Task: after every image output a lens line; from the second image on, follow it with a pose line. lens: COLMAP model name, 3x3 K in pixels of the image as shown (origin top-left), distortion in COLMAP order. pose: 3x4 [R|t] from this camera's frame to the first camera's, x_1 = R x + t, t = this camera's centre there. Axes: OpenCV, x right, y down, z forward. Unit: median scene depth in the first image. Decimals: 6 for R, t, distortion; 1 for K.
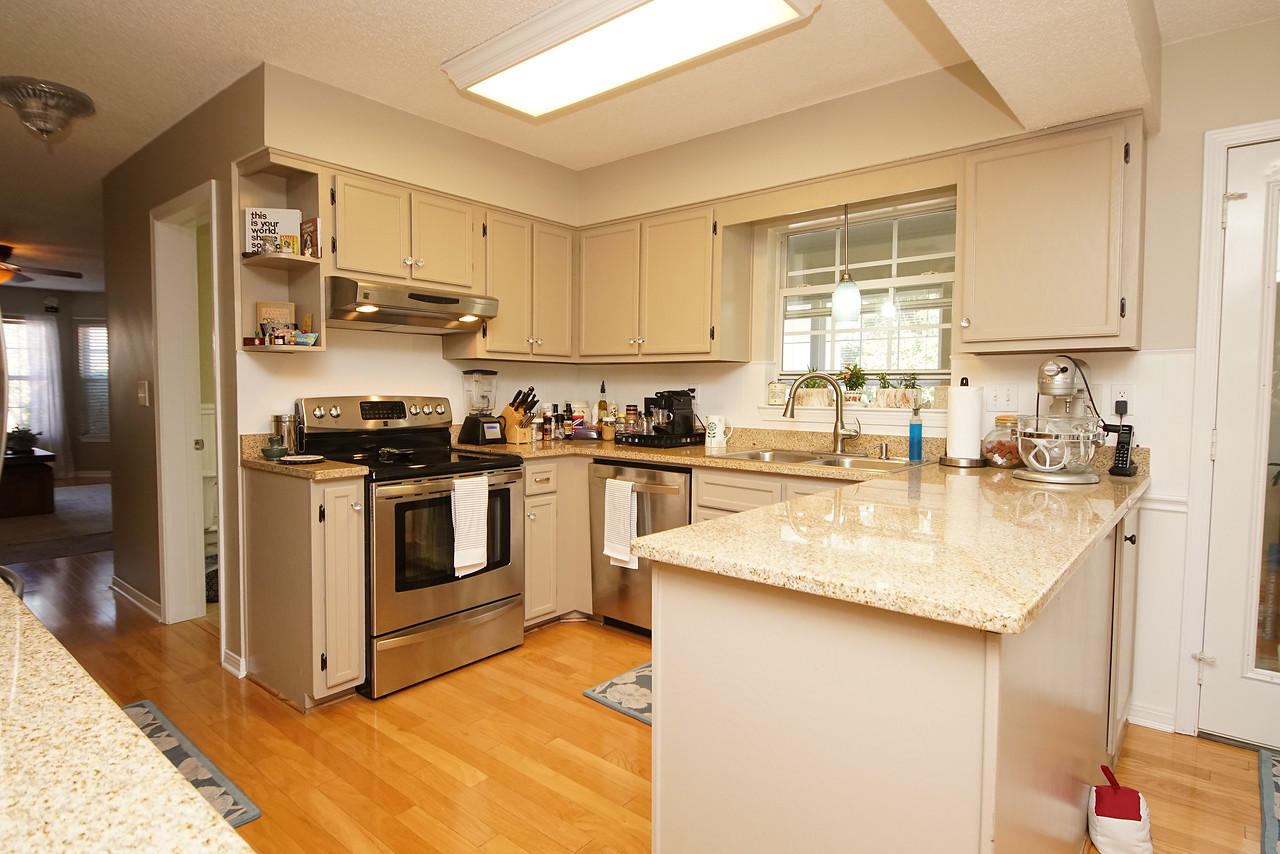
lens RADIAL K [[691.3, 0, 637.7], [0, 691.3, 424.1], [0, 0, 1]] dist [0.018104, -0.019665]
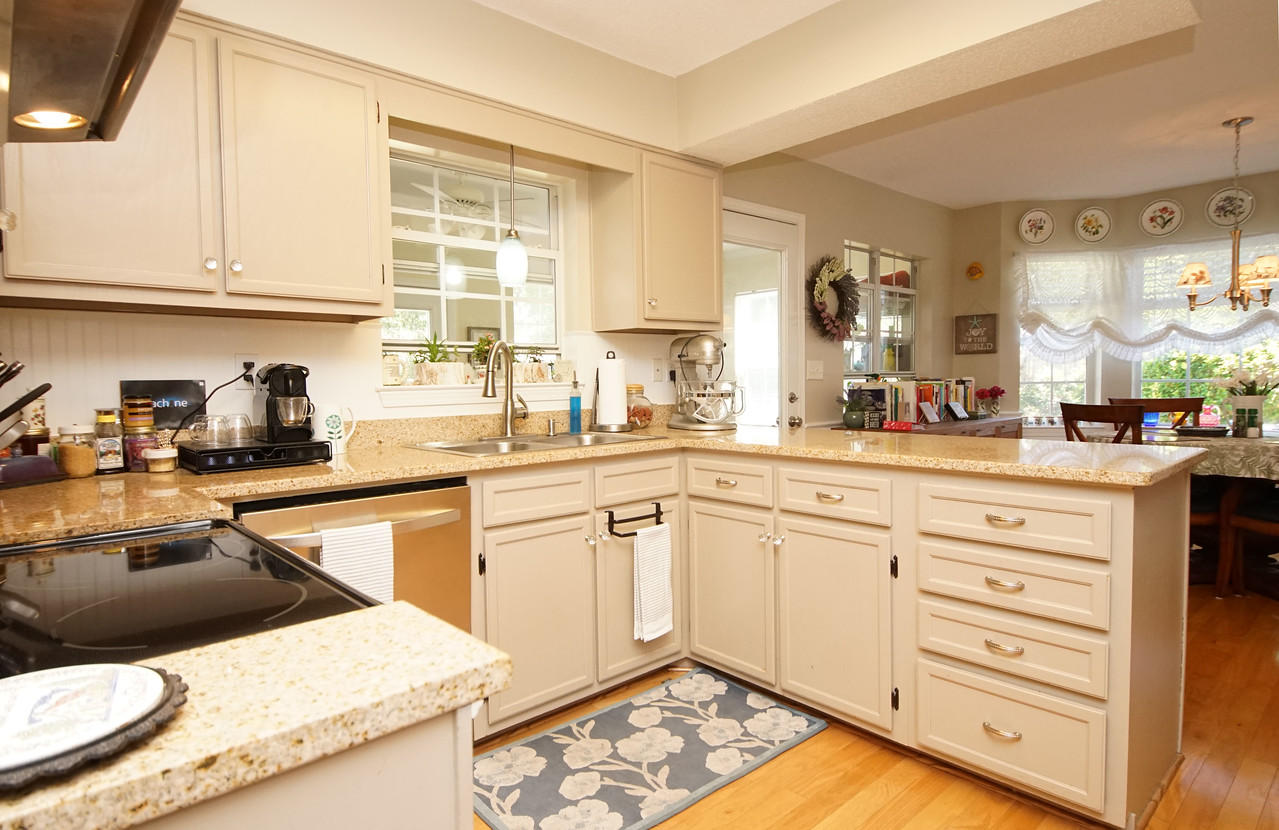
lens RADIAL K [[700.5, 0, 638.4], [0, 700.5, 415.7], [0, 0, 1]] dist [0.006282, 0.000294]
pose [[0.121988, -0.060000, 0.990716, -0.568889], [0.071337, 0.996120, 0.051543, -0.017687], [-0.989965, 0.064387, 0.125795, 0.752230]]
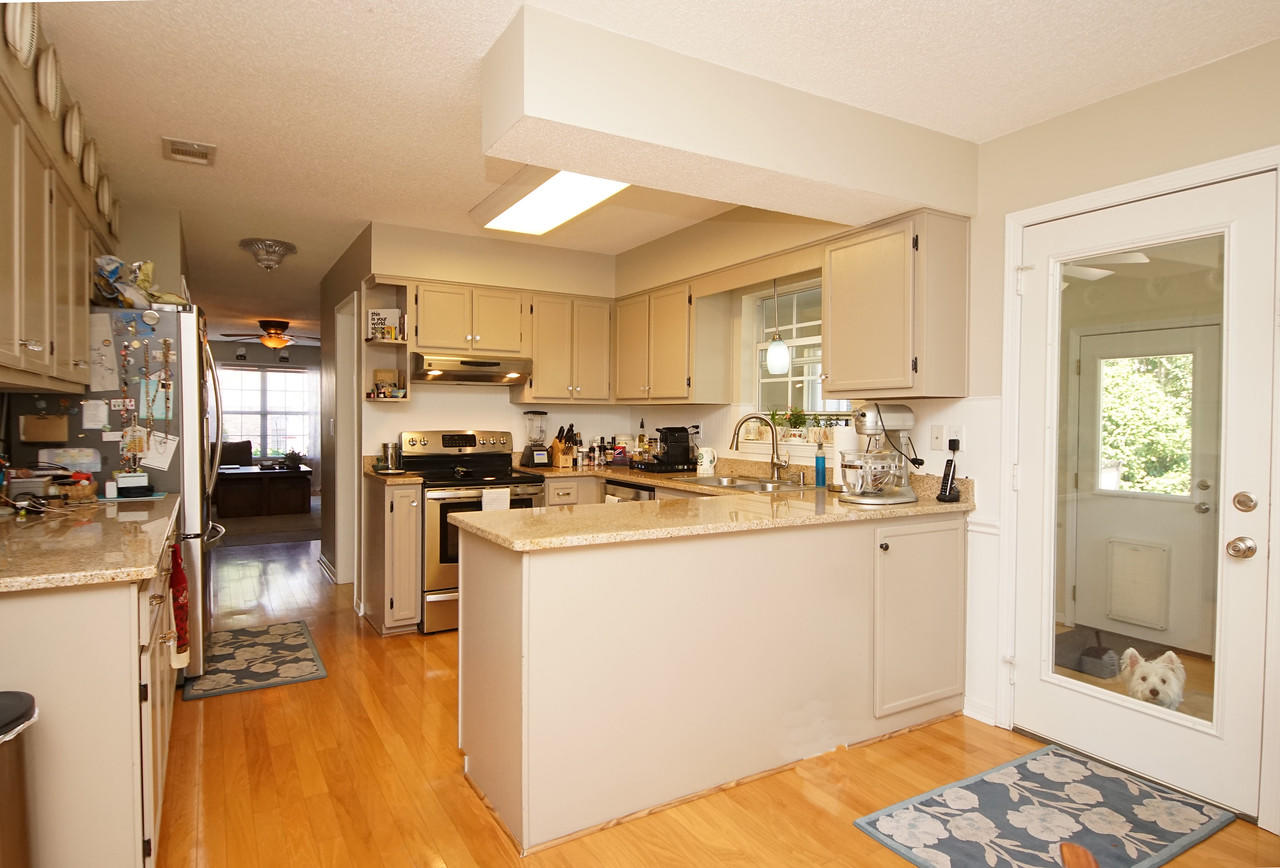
lens RADIAL K [[724.2, 0, 634.6], [0, 724.2, 429.9], [0, 0, 1]] dist [0.014846, -0.000211]
pose [[0.943198, 0.005243, -0.332188, 0.495853], [-0.017203, 0.999305, -0.033073, 0.001009], [0.331784, 0.036909, 0.942633, -0.299730]]
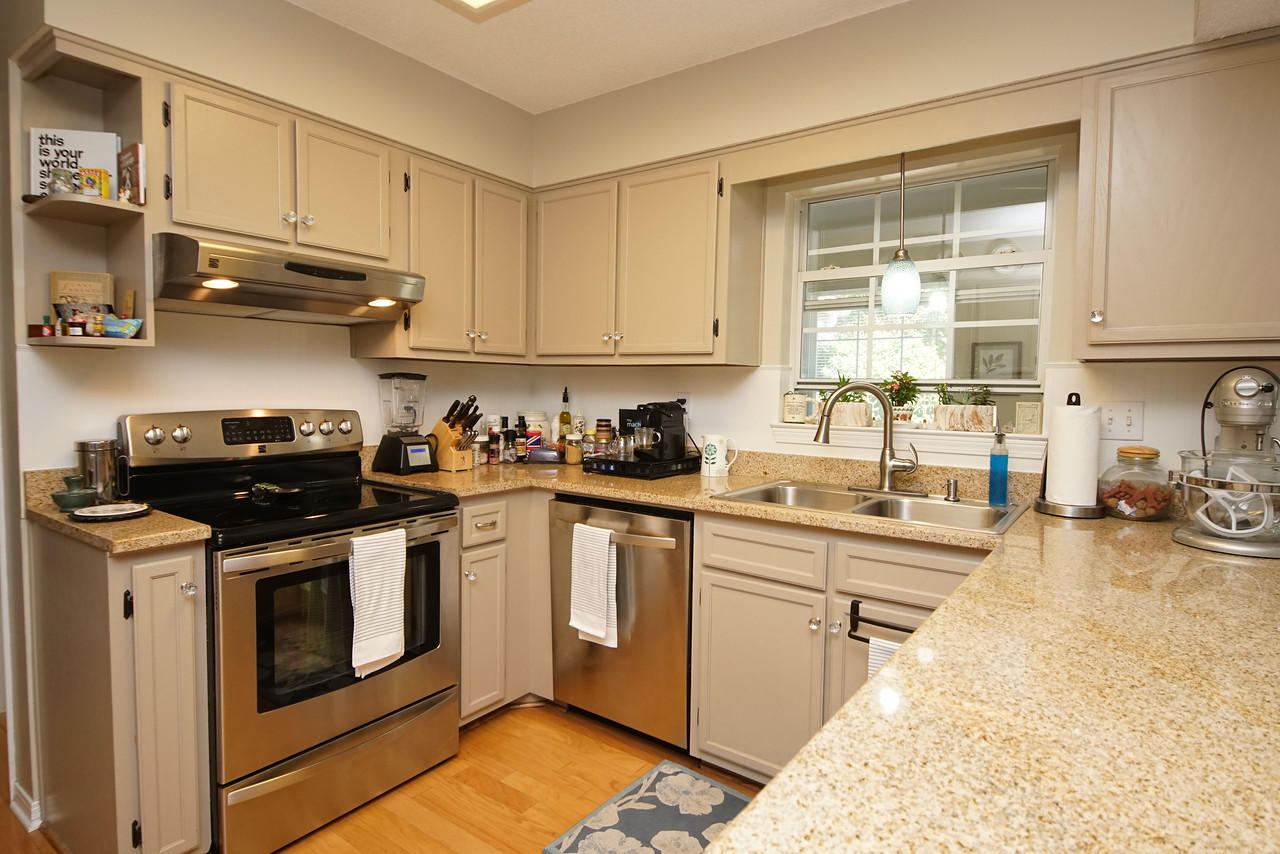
lens RADIAL K [[691.3, 0, 637.2], [0, 691.3, 423.1], [0, 0, 1]] dist [0.018104, -0.019665]
pose [[0.997528, 0.003804, 0.070162, -0.032442], [-0.004103, 0.999983, 0.004111, -0.033629], [-0.070145, -0.004389, 0.997527, 0.280387]]
